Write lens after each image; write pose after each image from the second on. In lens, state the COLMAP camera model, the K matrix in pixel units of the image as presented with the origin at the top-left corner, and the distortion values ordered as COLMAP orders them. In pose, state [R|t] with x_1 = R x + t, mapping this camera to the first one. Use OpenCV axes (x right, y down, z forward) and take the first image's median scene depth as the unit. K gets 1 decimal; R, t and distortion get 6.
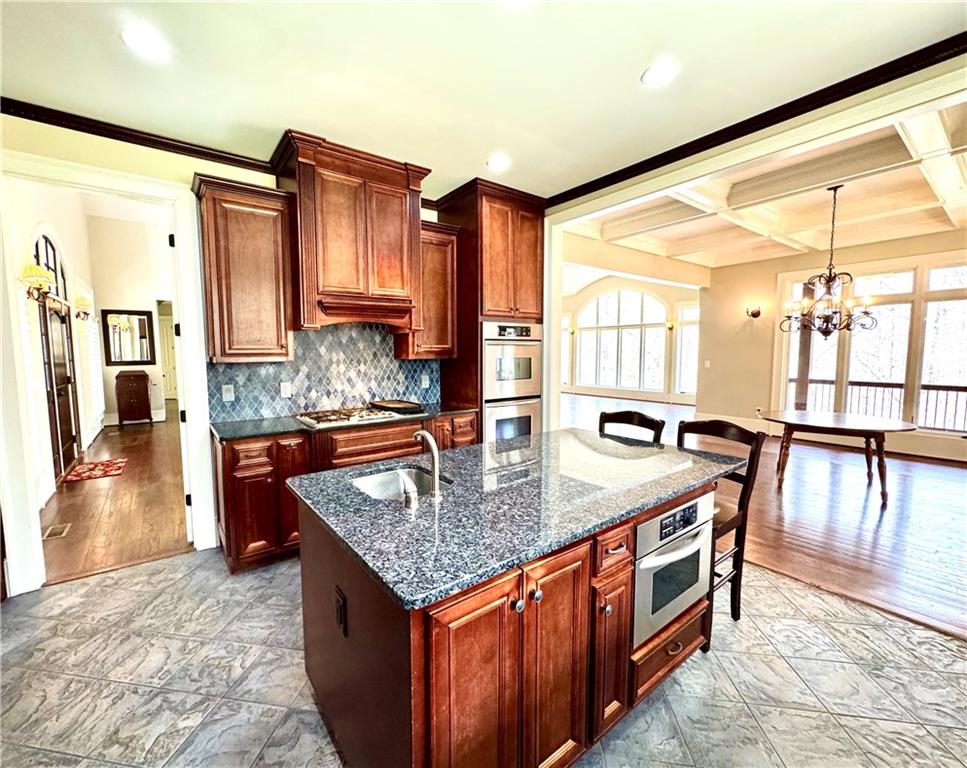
lens RADIAL K [[386.5, 0, 482.6], [0, 386.5, 376.7], [0, 0, 1]] dist [-0.000952, 0.000020]
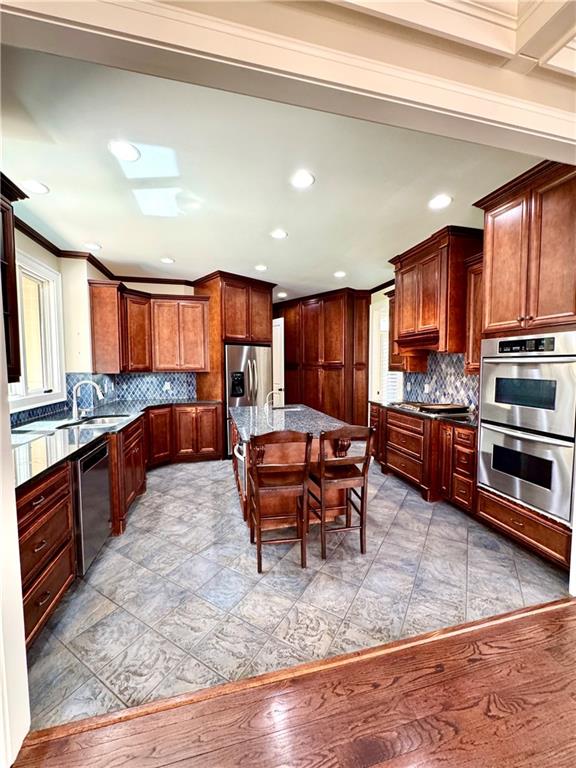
lens RADIAL K [[306.0, 0, 289.7], [0, 306.0, 382.6], [0, 0, 1]] dist [-0.004573, 0.000452]
pose [[-0.368137, 0.061574, -0.927731, 0.949341], [-0.063703, 0.993790, 0.091237, -0.074970], [0.927587, 0.092686, -0.361928, 0.863924]]
